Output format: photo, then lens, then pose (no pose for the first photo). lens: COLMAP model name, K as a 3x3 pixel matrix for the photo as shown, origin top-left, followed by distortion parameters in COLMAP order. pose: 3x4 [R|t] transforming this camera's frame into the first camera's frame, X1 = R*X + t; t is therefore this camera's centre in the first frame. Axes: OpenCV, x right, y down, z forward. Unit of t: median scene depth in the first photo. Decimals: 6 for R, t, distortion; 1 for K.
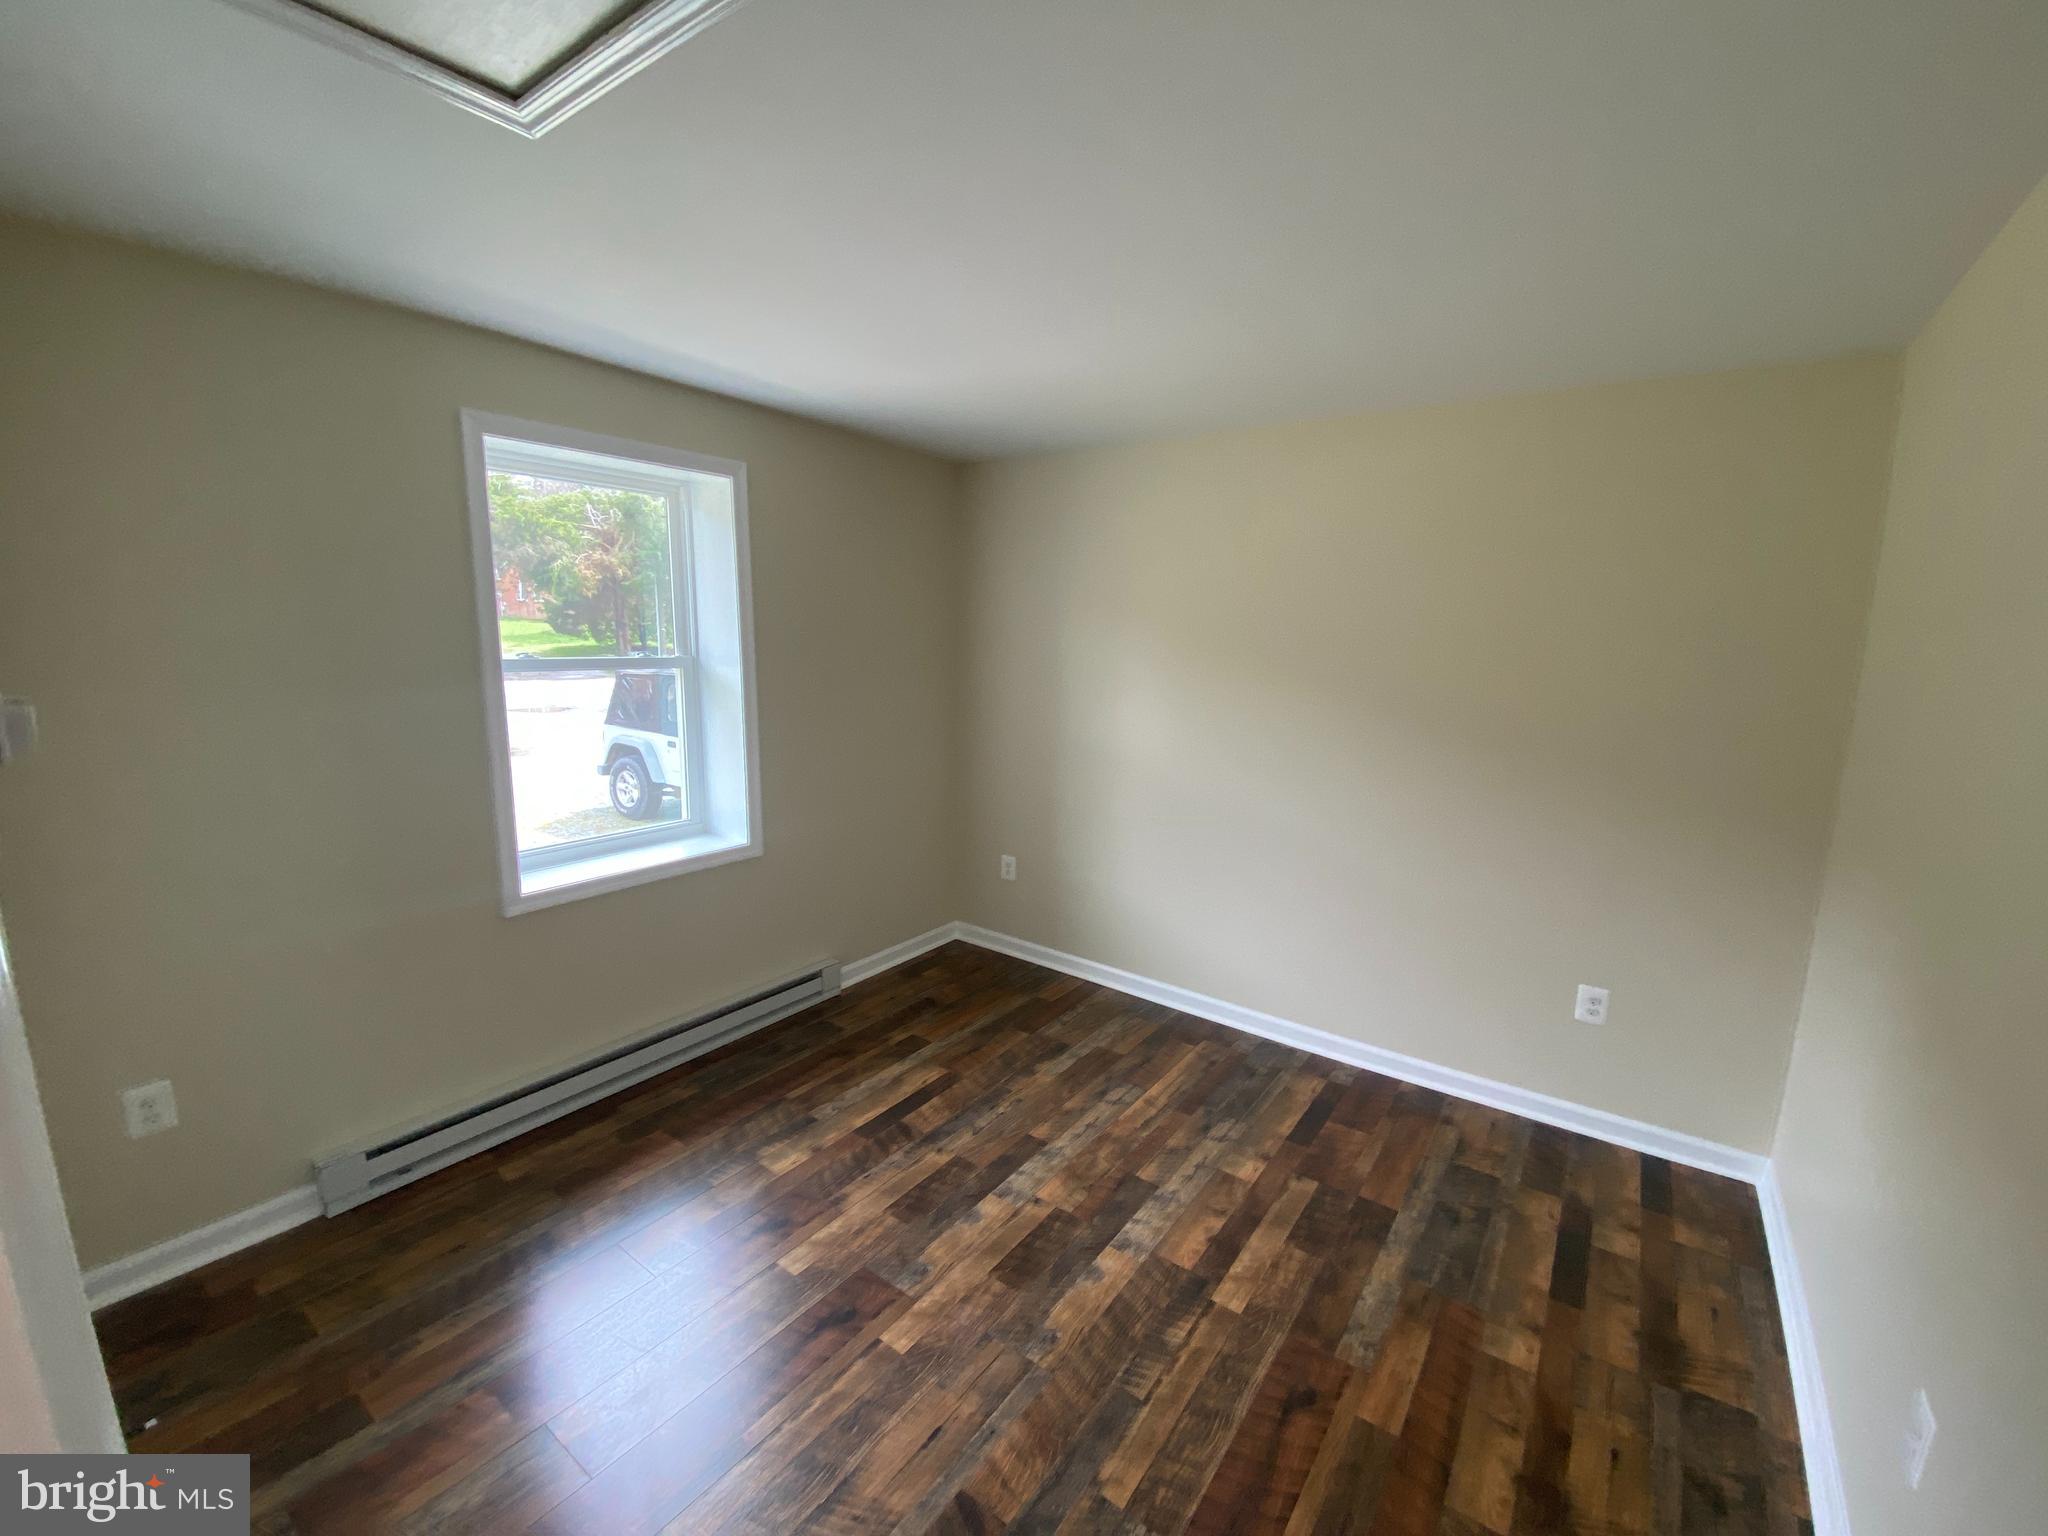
lens RADIAL K [[837.1, 0, 1024.0], [0, 837.1, 768.0], [0, 0, 1]] dist [0.042720, -0.025086]
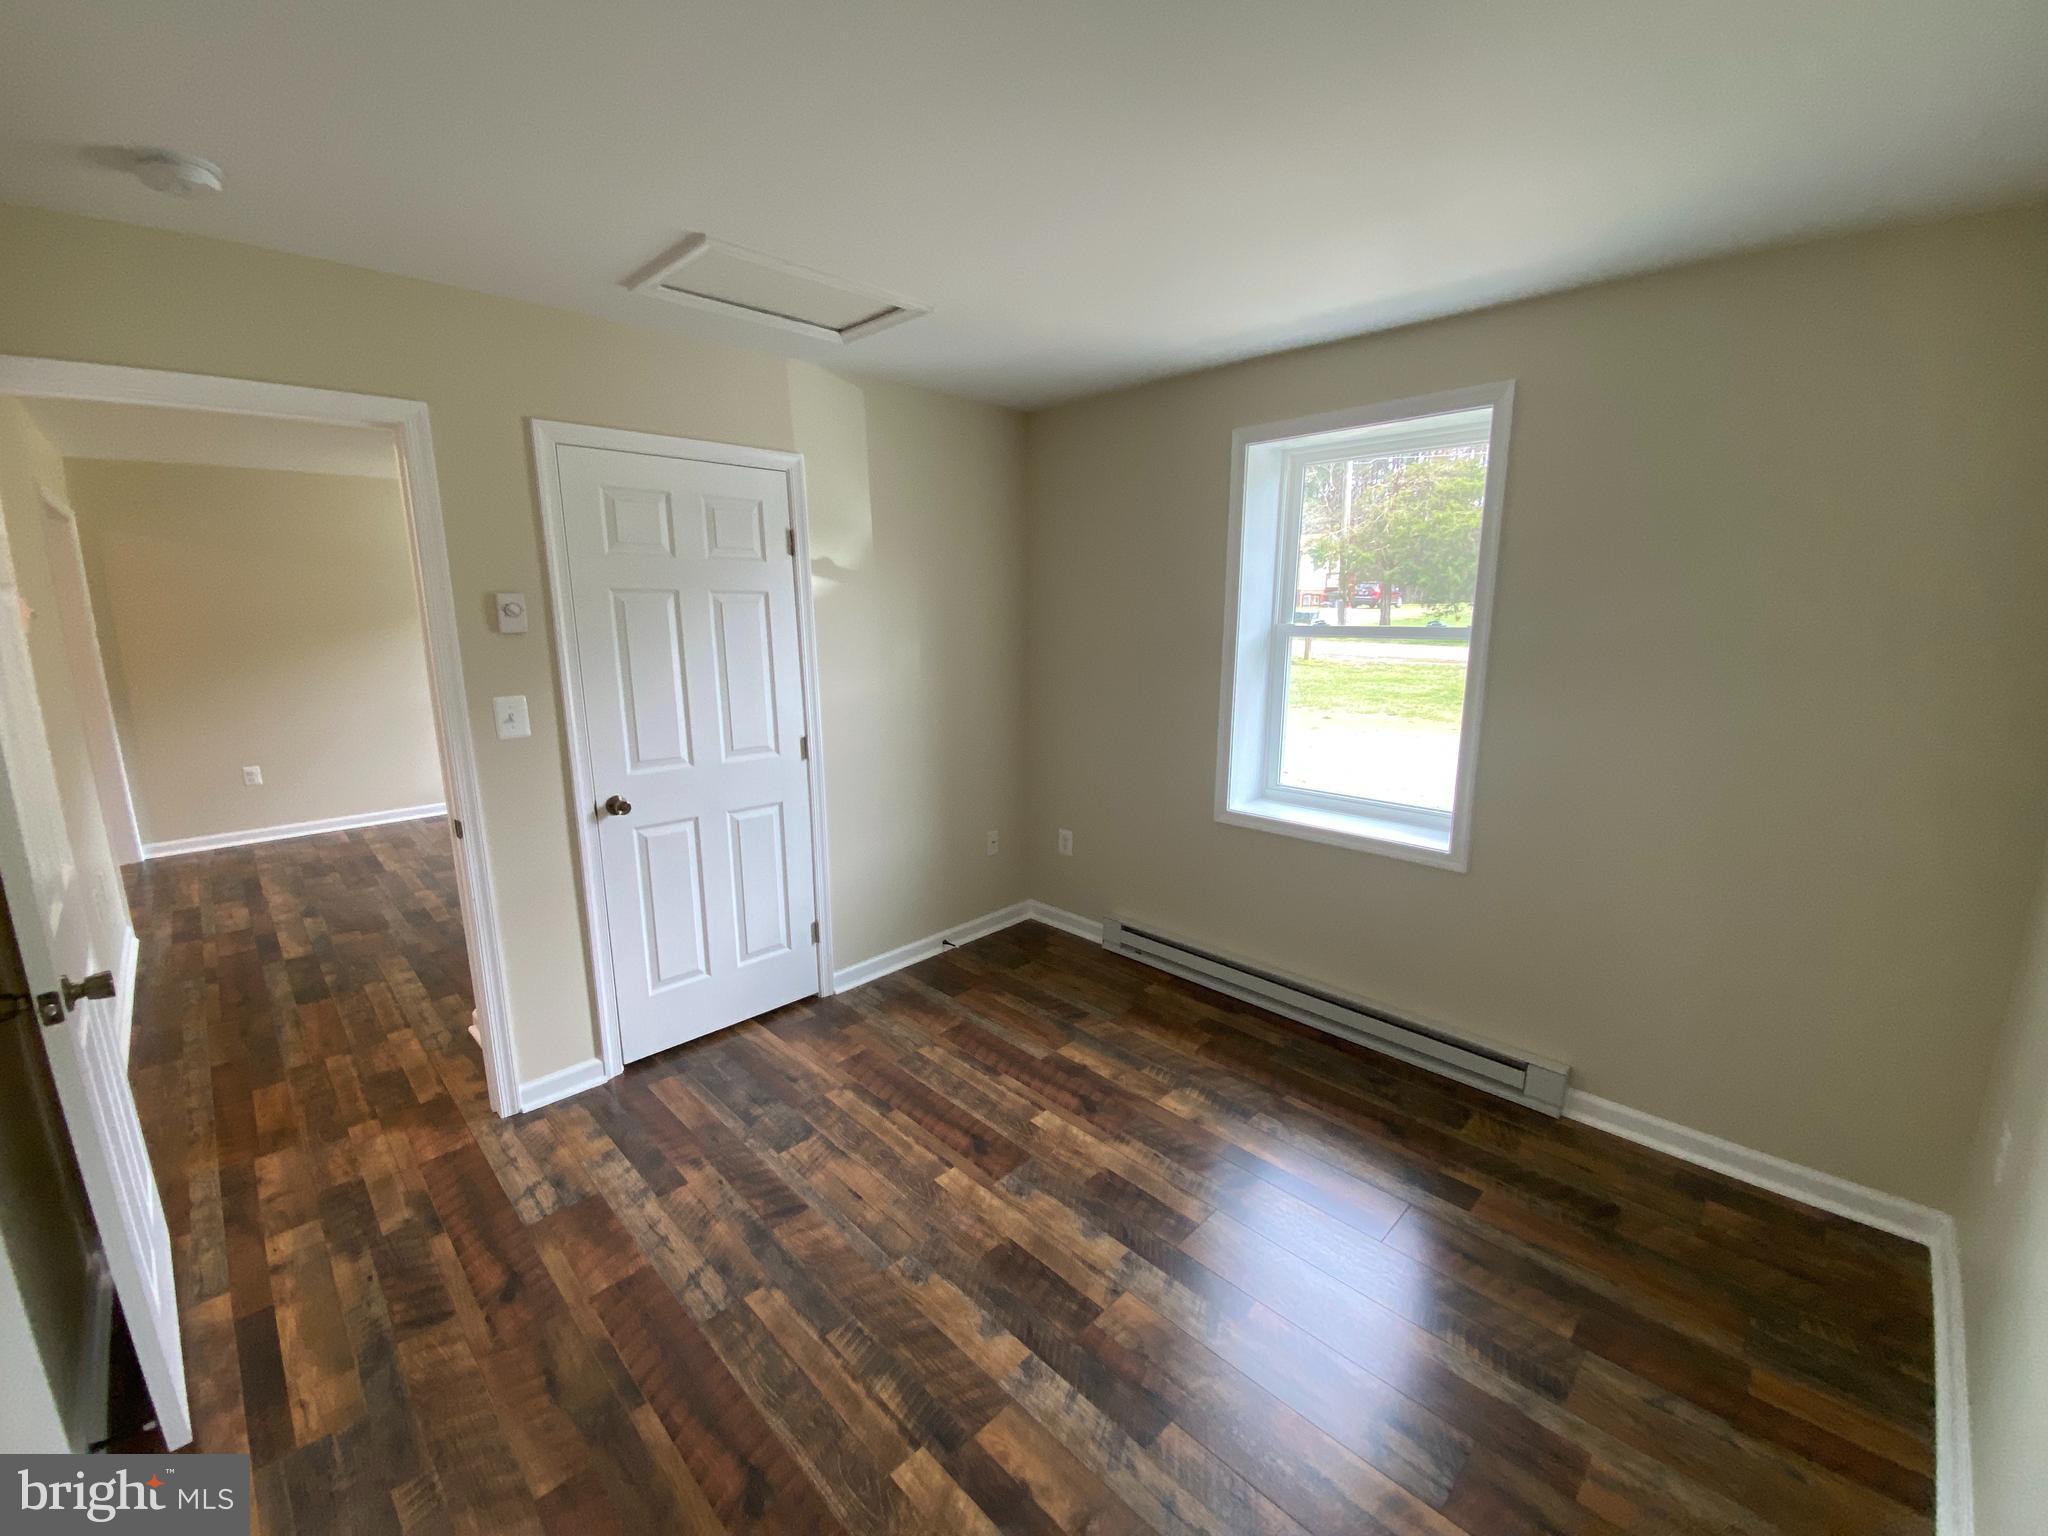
lens RADIAL K [[837.1, 0, 1024.0], [0, 837.1, 768.0], [0, 0, 1]] dist [0.042720, -0.025086]
pose [[-0.150970, 0.177087, -0.972547, 0.793826], [-0.158791, 0.966704, 0.200673, -0.135703], [0.975701, 0.184728, -0.117823, 0.992411]]
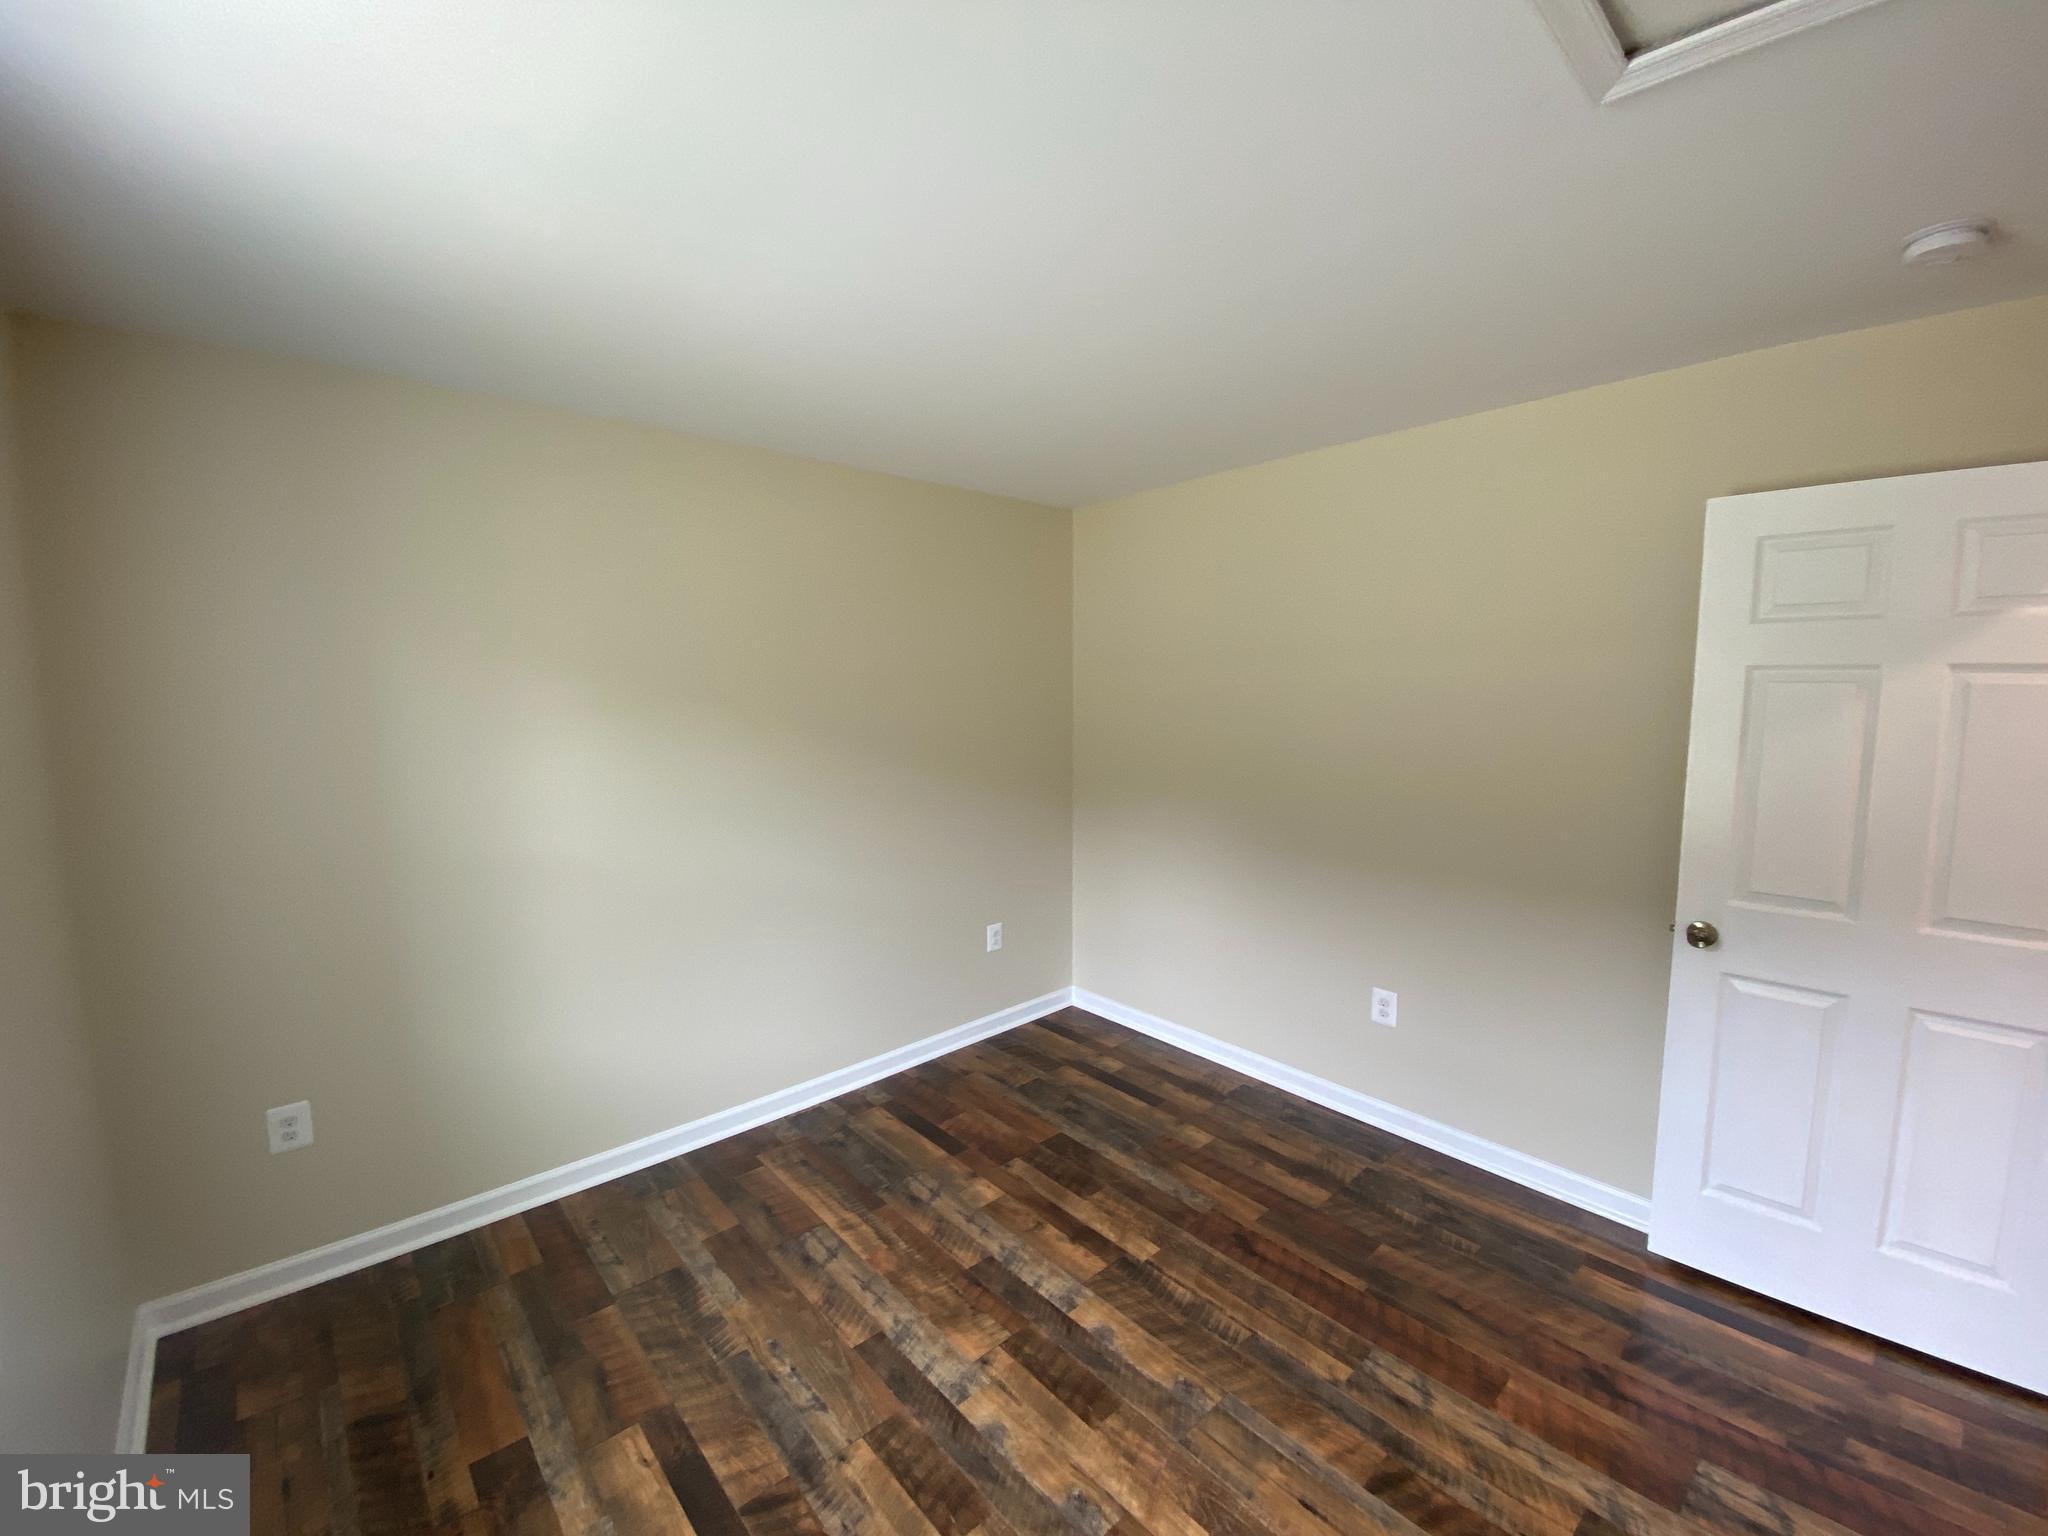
lens RADIAL K [[851.0, 0, 1024.0], [0, 851.0, 768.0], [0, 0, 1]] dist [0.049540, -0.027807]
pose [[0.202595, -0.120424, 0.971830, -0.787293], [0.164922, 0.982430, 0.087357, -0.133945], [-0.965275, 0.142578, 0.218896, 0.751955]]
